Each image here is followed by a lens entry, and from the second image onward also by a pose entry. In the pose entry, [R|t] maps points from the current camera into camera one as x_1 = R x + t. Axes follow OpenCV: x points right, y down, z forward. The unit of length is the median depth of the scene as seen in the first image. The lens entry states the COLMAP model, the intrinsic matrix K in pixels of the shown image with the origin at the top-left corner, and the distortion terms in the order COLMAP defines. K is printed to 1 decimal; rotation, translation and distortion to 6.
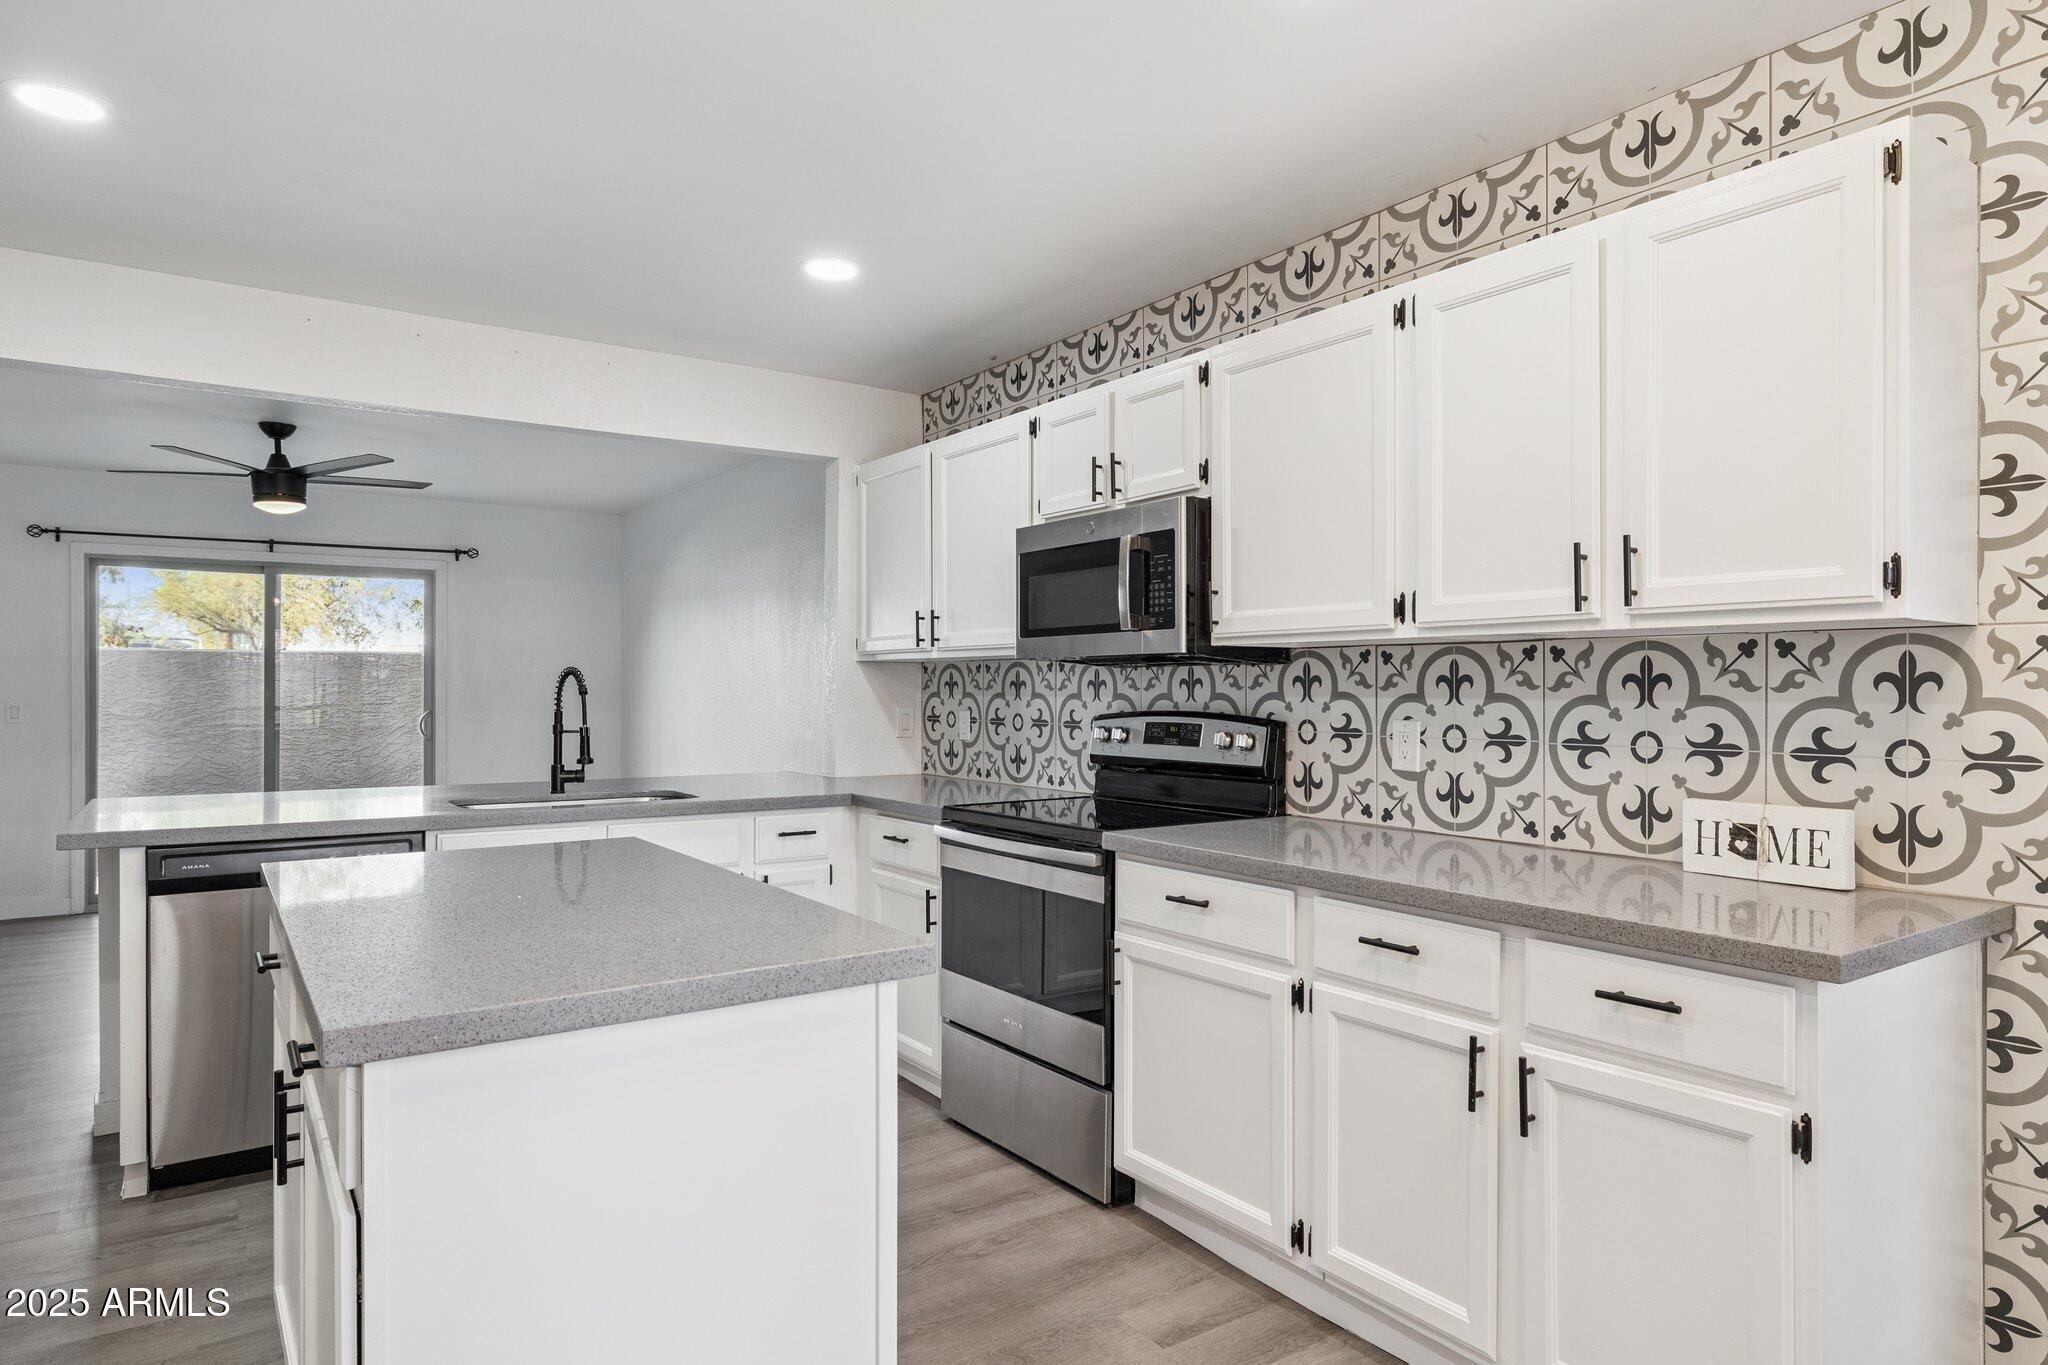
lens RADIAL K [[1228.4, 0, 1023.0], [0, 1228.4, 683.7], [0, 0, 1]] dist [0.001549, 0.001629]
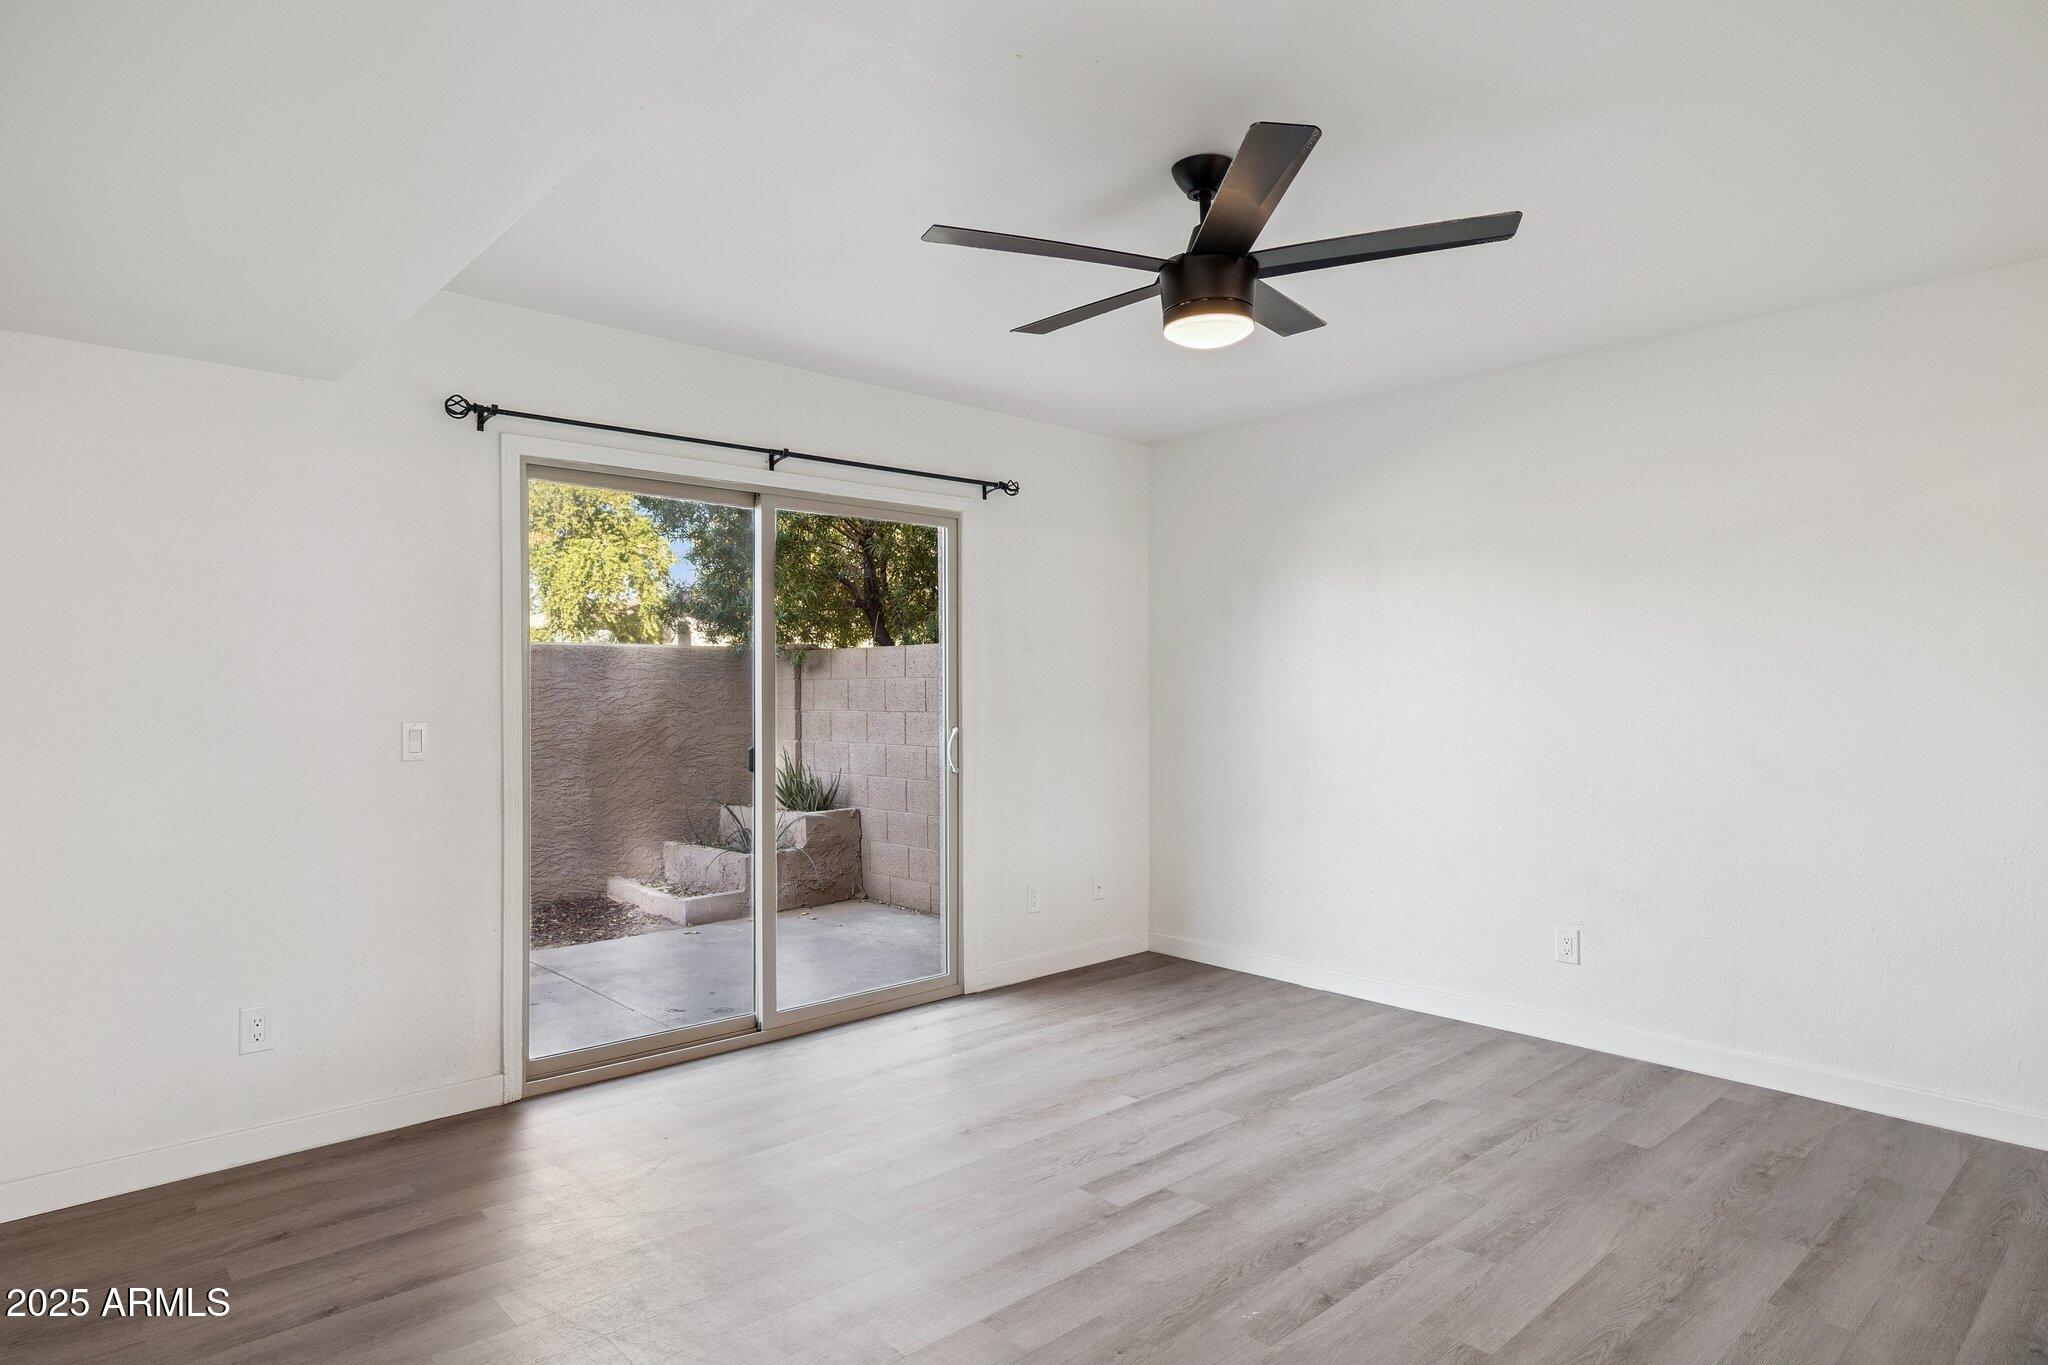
lens RADIAL K [[1181.9, 0, 1023.8], [0, 1181.9, 681.0], [0, 0, 1]] dist [-0.000601, 0.000042]
pose [[0.988944, -0.001937, 0.148276, -0.630154], [0.002298, 0.999995, -0.002262, -0.001572], [-0.148271, 0.002577, 0.988943, 0.446021]]
